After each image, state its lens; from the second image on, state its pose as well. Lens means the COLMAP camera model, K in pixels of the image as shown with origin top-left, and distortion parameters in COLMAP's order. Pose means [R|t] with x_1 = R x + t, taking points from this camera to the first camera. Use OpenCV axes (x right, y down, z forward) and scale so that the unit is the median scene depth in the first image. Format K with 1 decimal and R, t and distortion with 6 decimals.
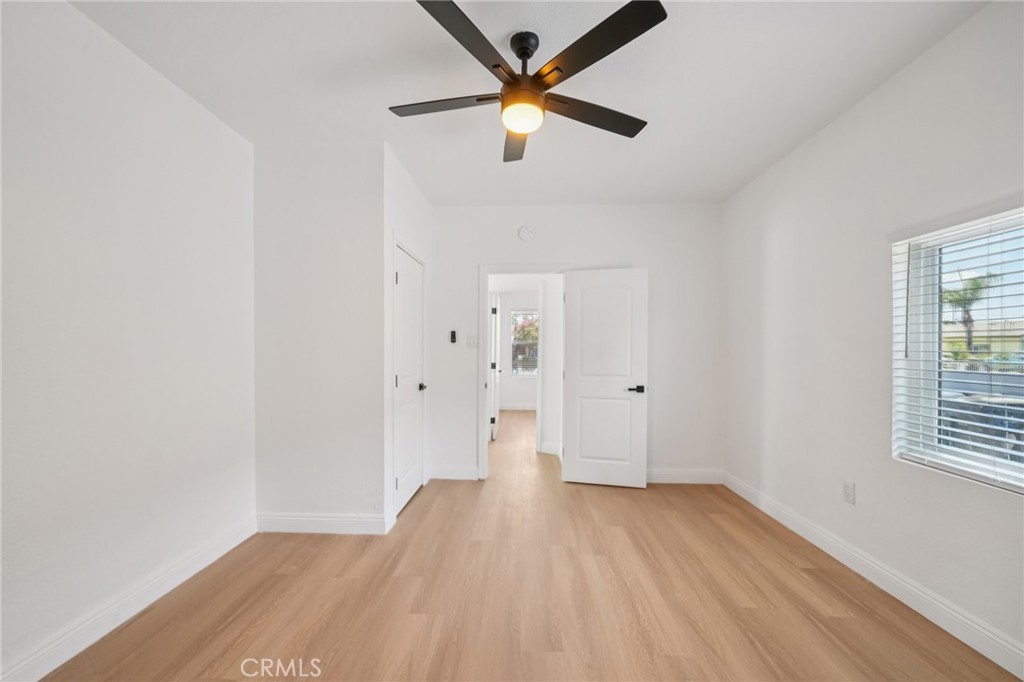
lens RADIAL K [[391.7, 0, 513.3], [0, 391.7, 348.1], [0, 0, 1]] dist [-0.012302, 0.000962]
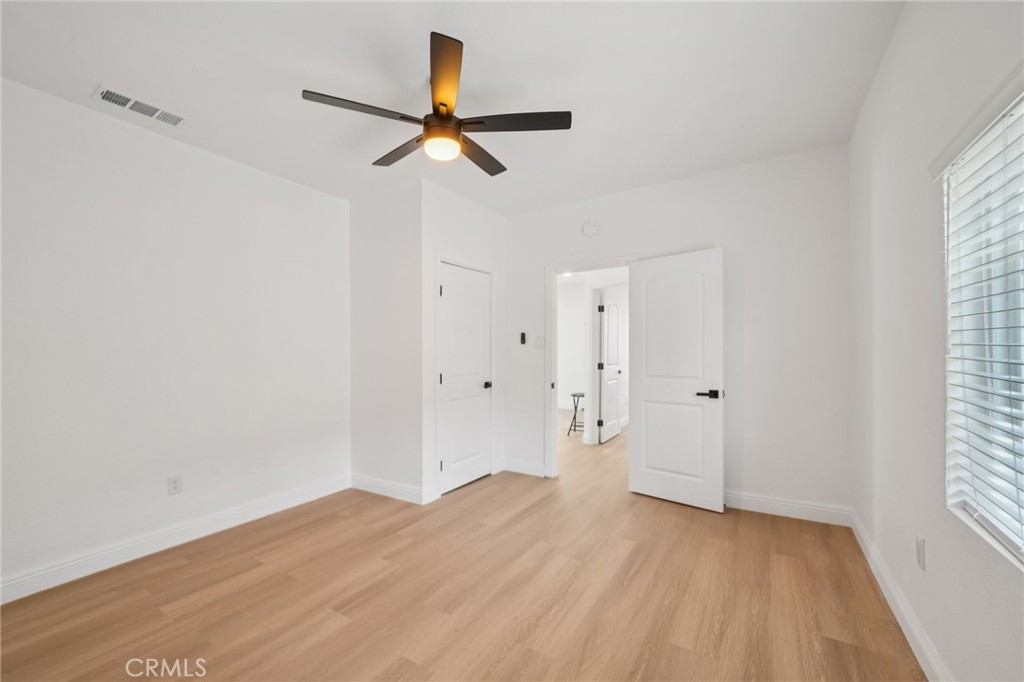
lens RADIAL K [[391.7, 0, 465.6], [0, 391.7, 354.8], [0, 0, 1]] dist [-0.012302, 0.000962]
pose [[0.871723, -0.010587, -0.489885, 0.341234], [0.019152, 0.999739, 0.012474, -0.000213], [0.489625, -0.020256, 0.871698, 0.014961]]
